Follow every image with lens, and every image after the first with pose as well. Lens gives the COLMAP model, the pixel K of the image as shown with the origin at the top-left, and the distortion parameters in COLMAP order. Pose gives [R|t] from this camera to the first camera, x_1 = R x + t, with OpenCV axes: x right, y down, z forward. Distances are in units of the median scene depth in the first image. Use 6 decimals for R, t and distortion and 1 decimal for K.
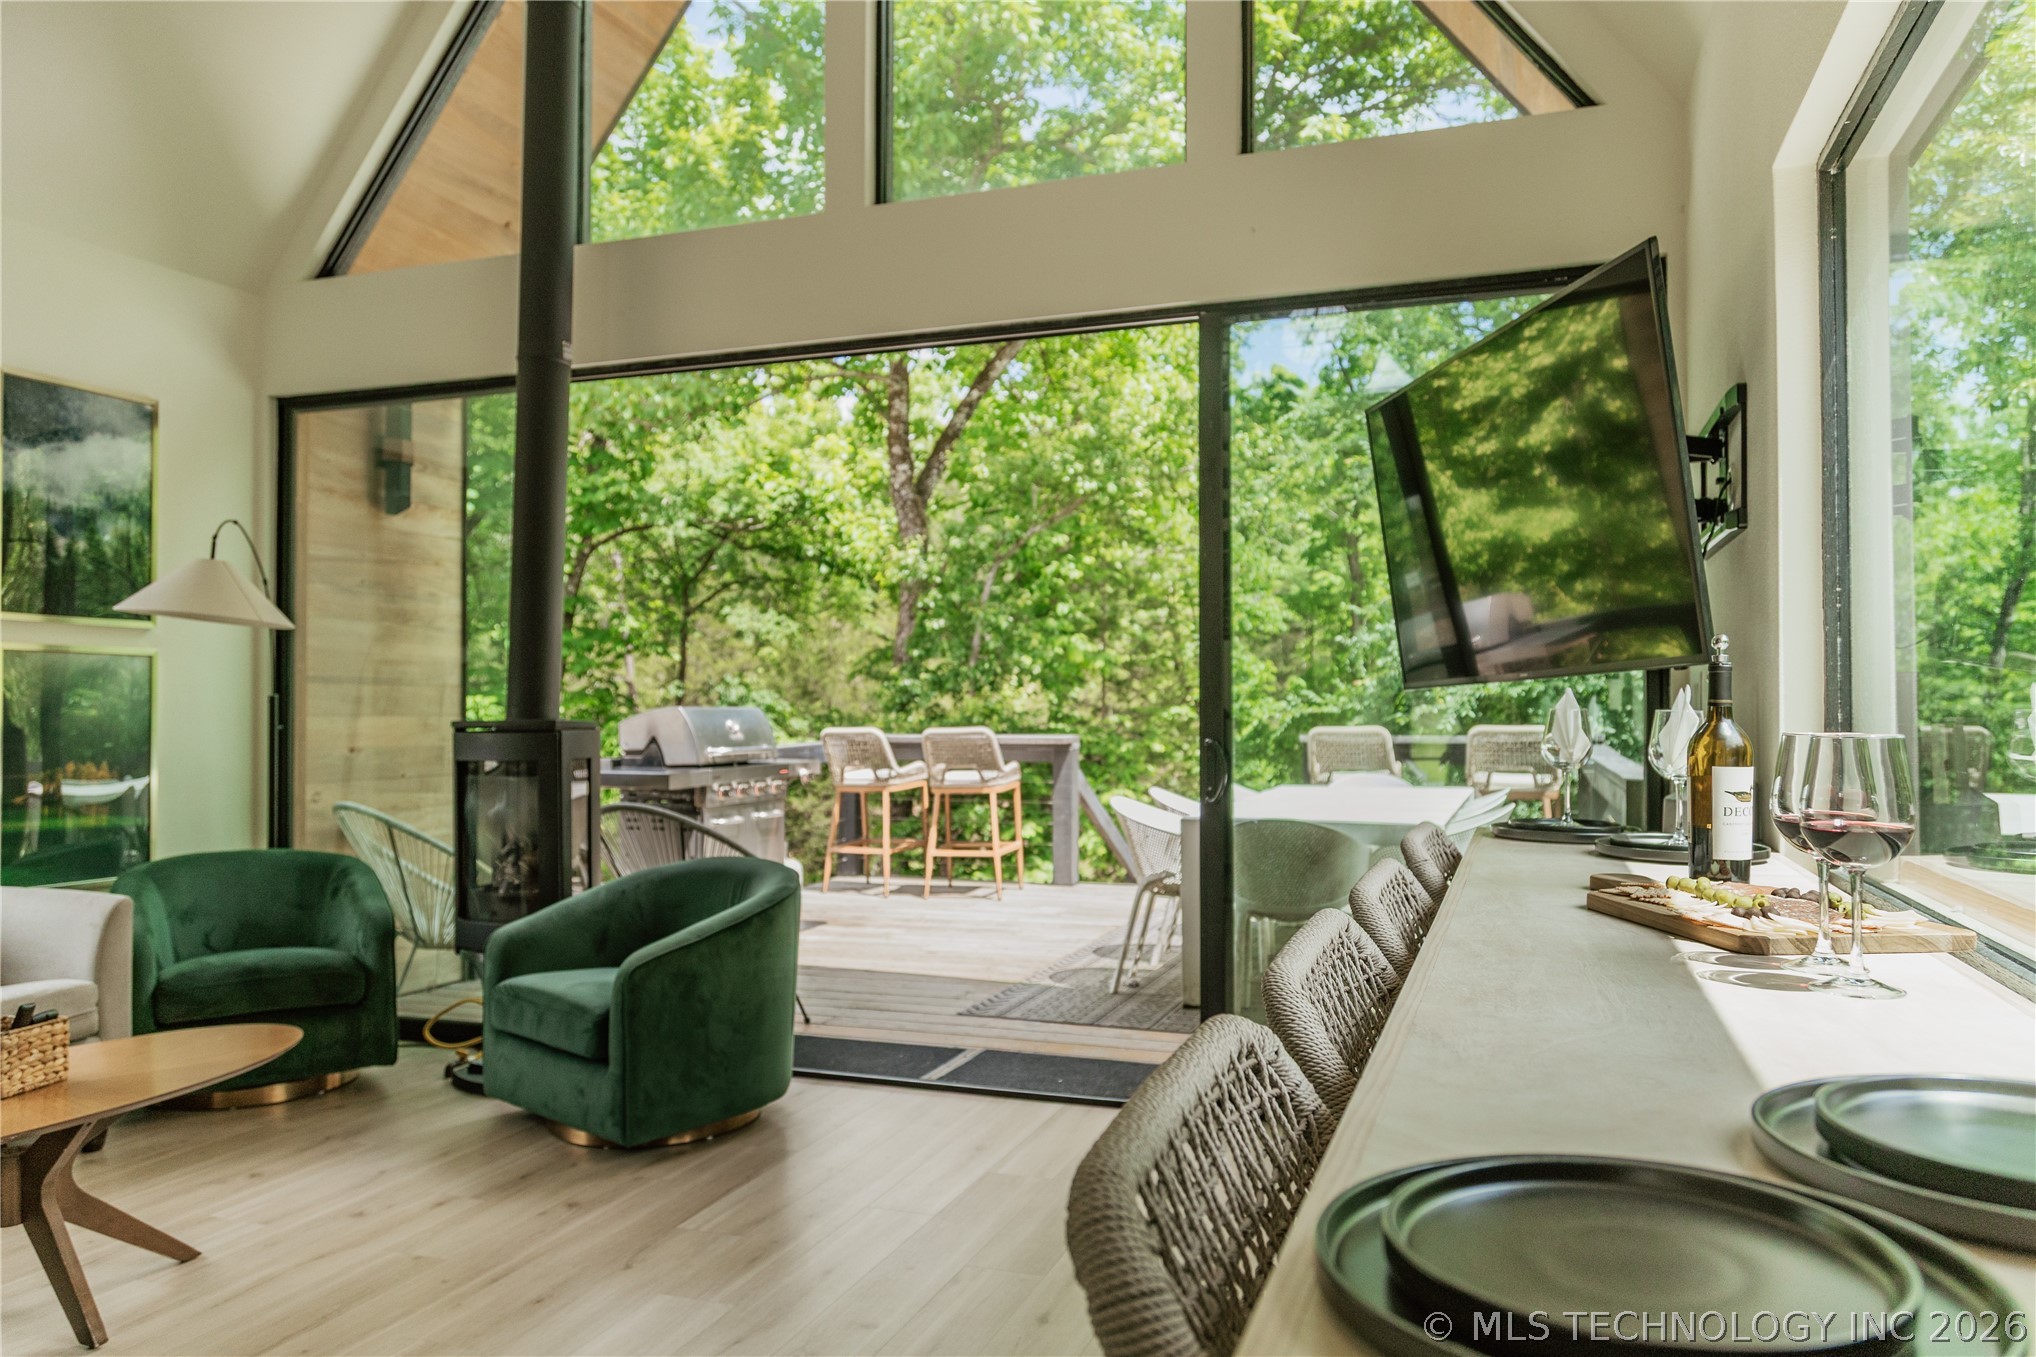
lens RADIAL K [[1406.7, 0, 1033.3], [0, 1406.7, 682.7], [0, 0, 1]] dist [-0.004019, 0.004783]
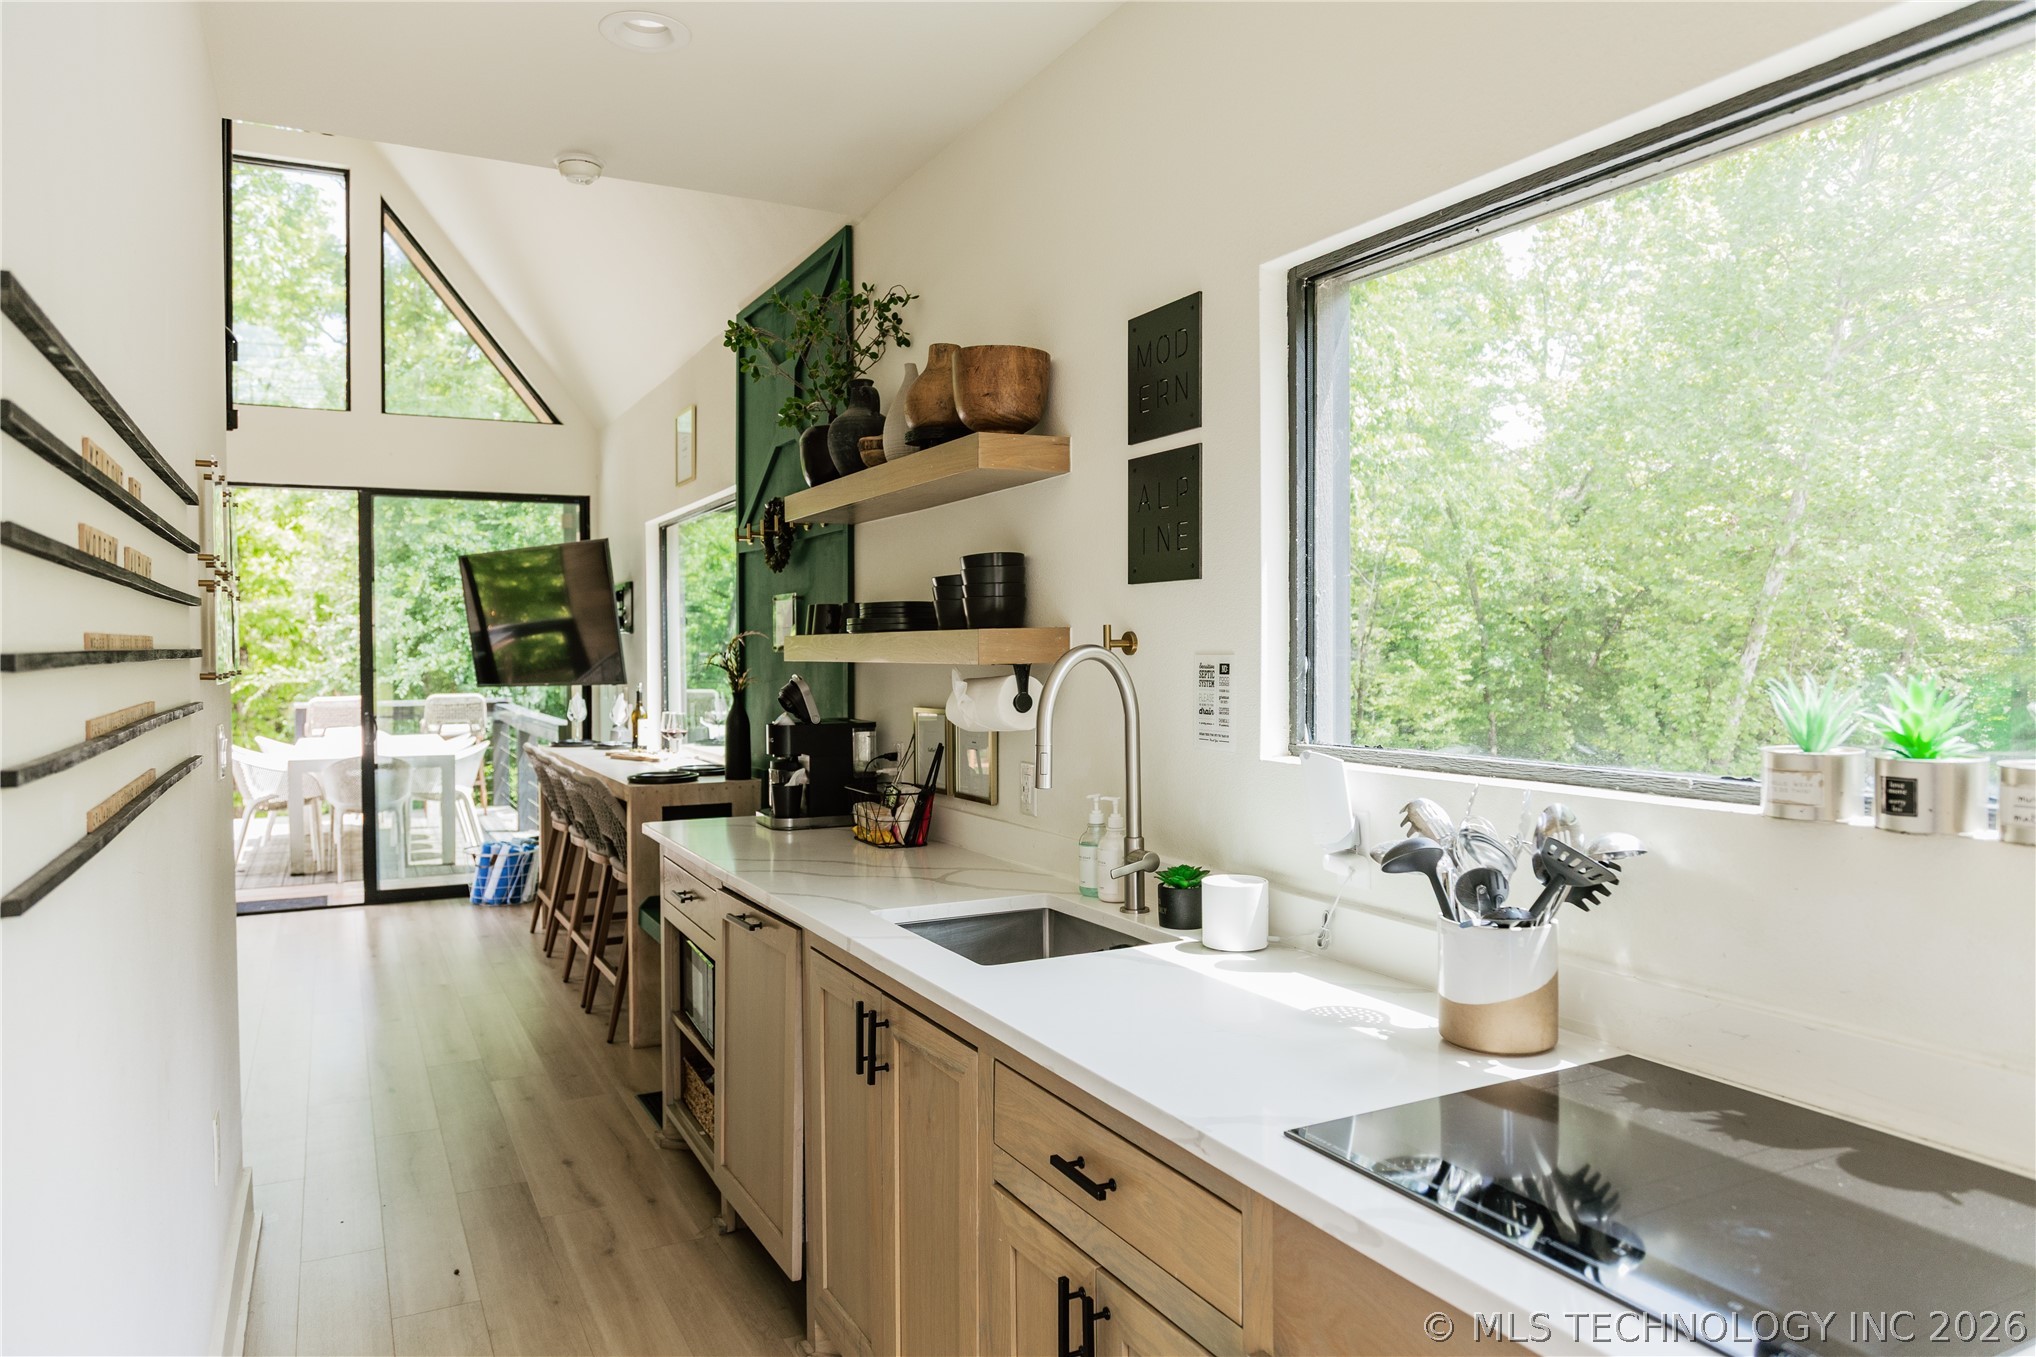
lens RADIAL K [[1312.5, 0, 1018.0], [0, 1312.5, 678.5], [0, 0, 1]] dist [-0.001144, 0.004266]
pose [[0.684797, -0.017736, 0.728518, -0.572356], [-0.009598, 0.999398, 0.033352, -0.075415], [-0.728671, -0.029832, 0.684214, -0.880483]]
